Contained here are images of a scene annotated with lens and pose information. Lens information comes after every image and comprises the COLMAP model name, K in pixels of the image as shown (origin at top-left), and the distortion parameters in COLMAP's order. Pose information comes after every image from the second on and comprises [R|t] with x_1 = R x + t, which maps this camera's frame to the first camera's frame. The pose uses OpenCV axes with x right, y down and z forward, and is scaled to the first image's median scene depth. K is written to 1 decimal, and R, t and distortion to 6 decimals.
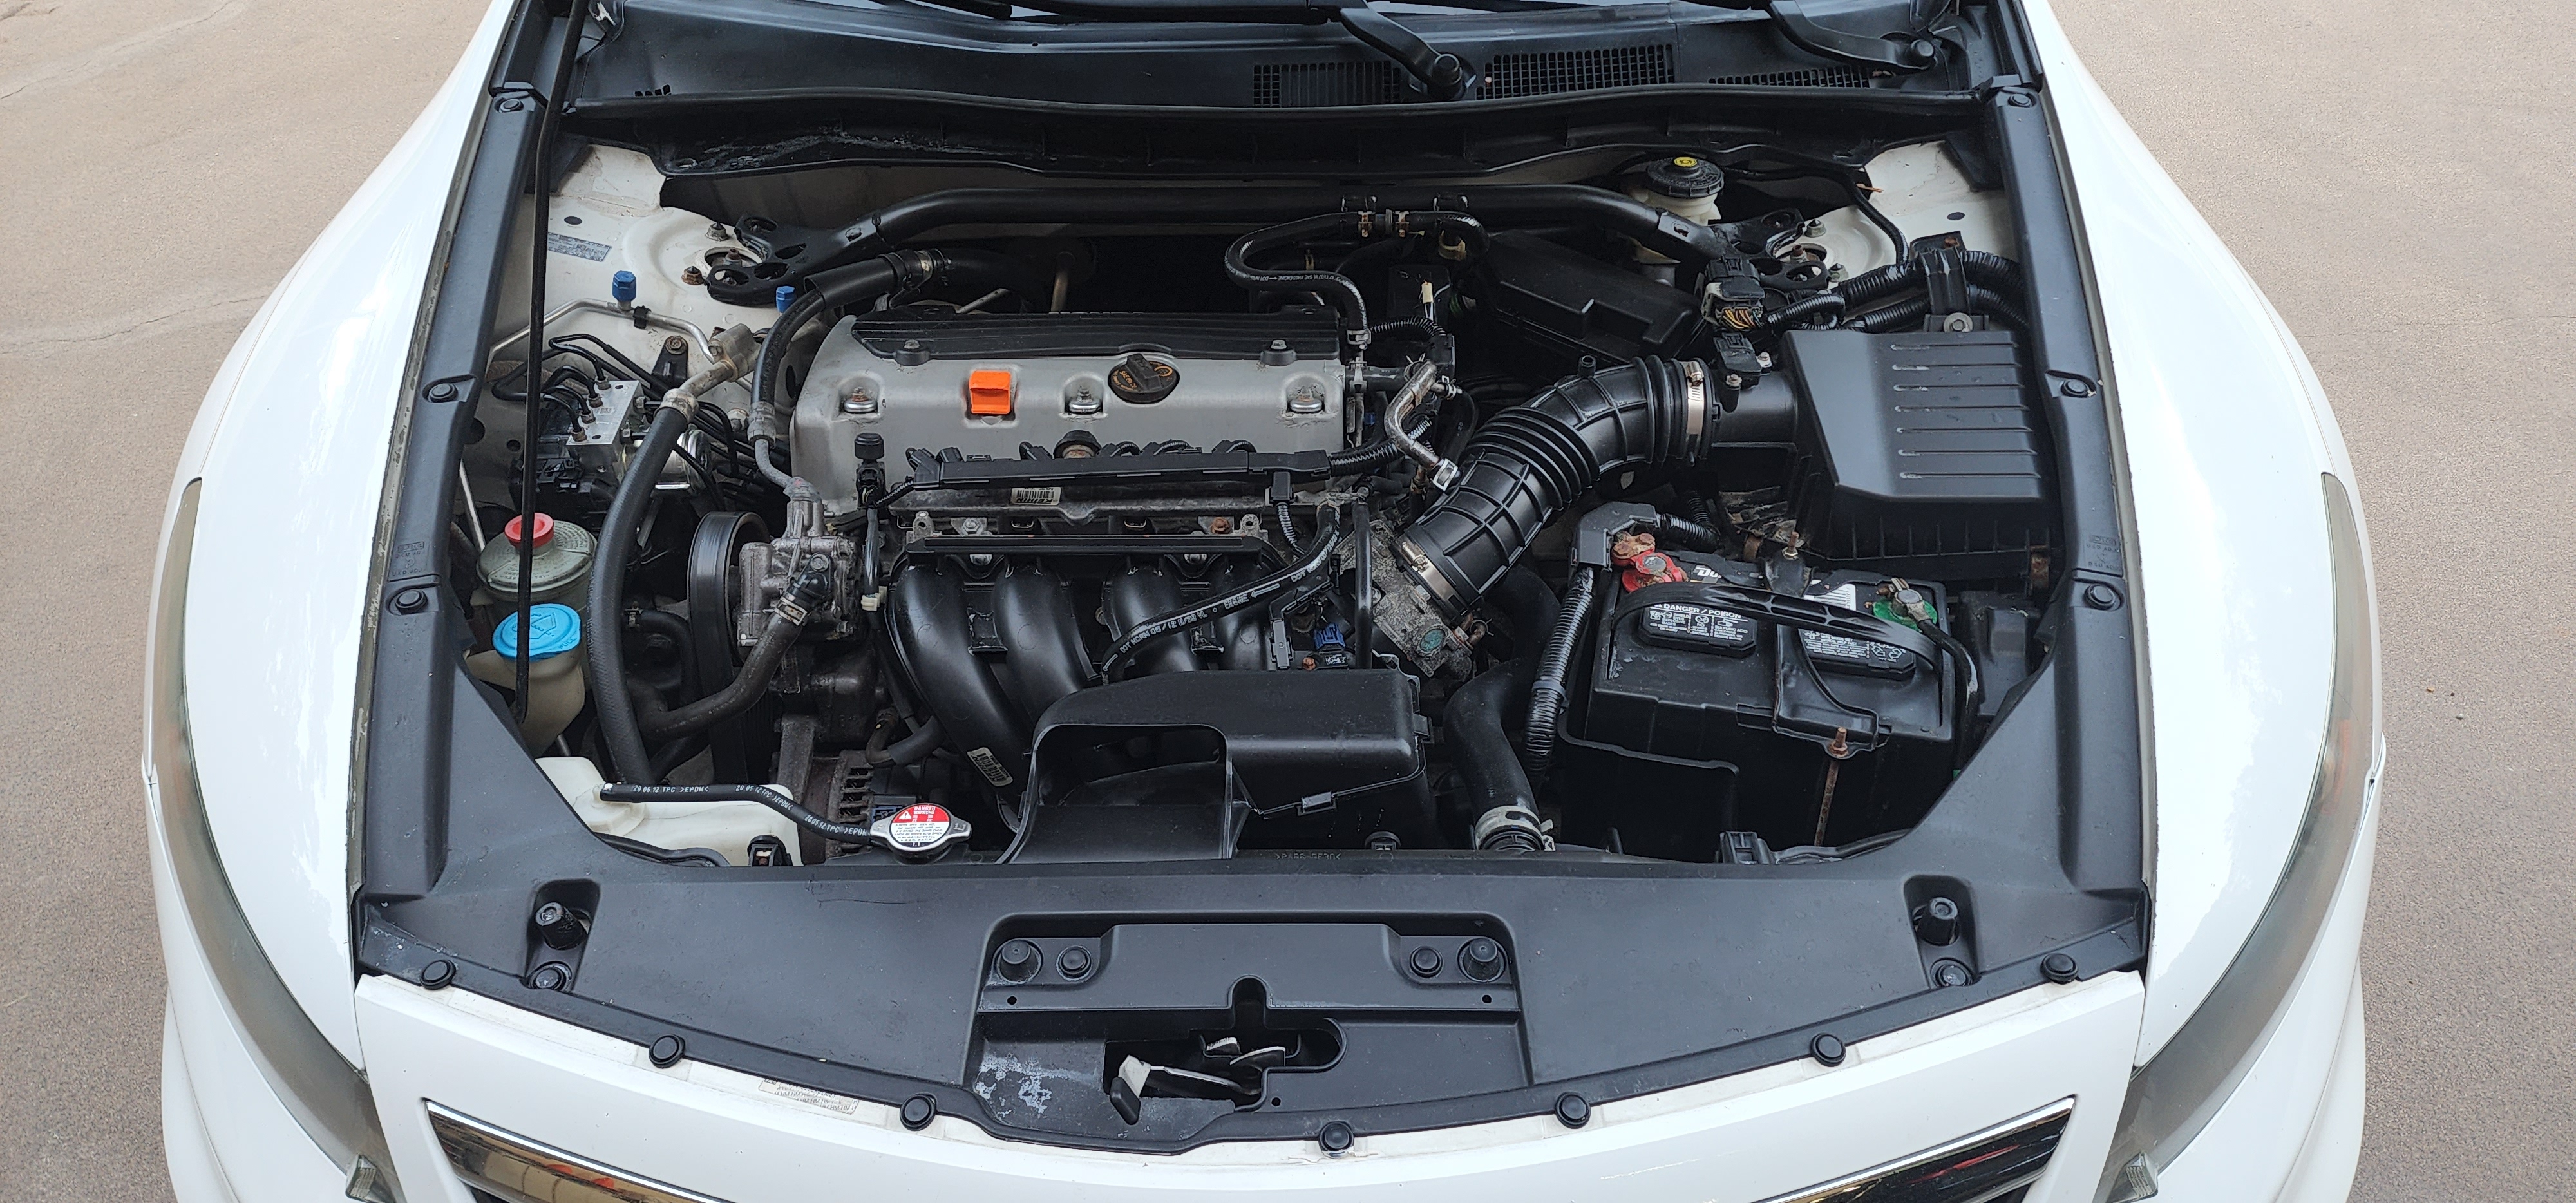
lens RADIAL K [[1797.0, 0, 1247.4], [0, 1797.0, 541.9], [0, 0, 1]] dist [0.003849, 0.001088]
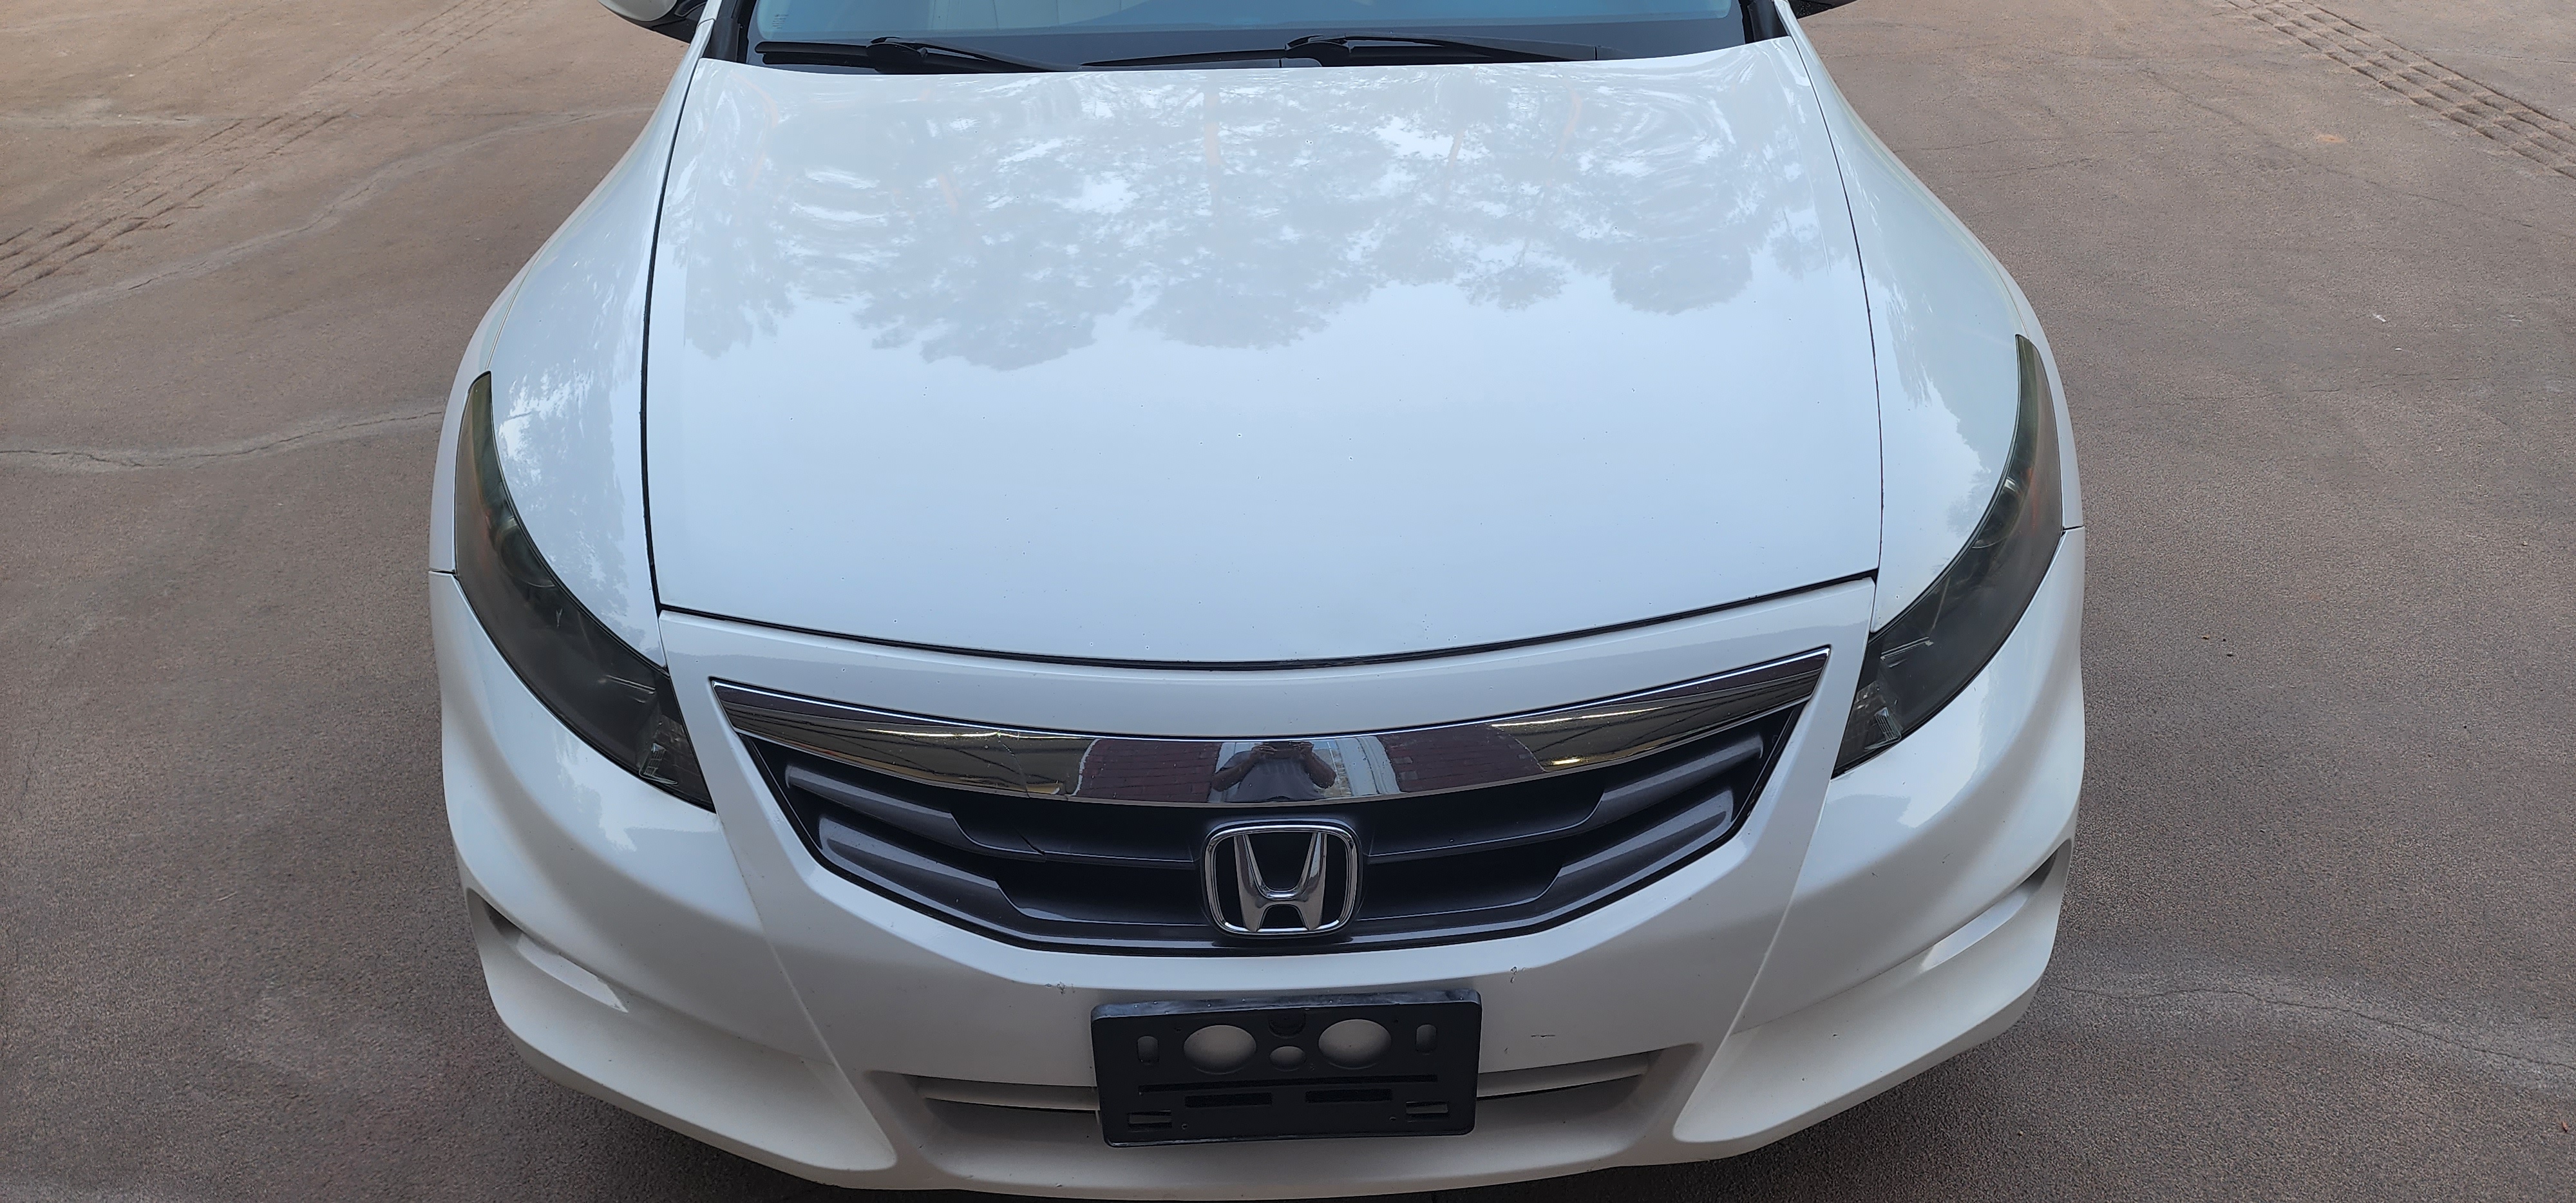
lens RADIAL K [[1758.6, 0, 1221.6], [0, 1758.6, 558.2], [0, 0, 1]] dist [0.116570, -0.137691]
pose [[0.999665, -0.020355, 0.016009, -0.031135], [0.022603, 0.987536, -0.155763, 0.220536], [-0.012639, 0.156073, 0.987665, -0.221249]]
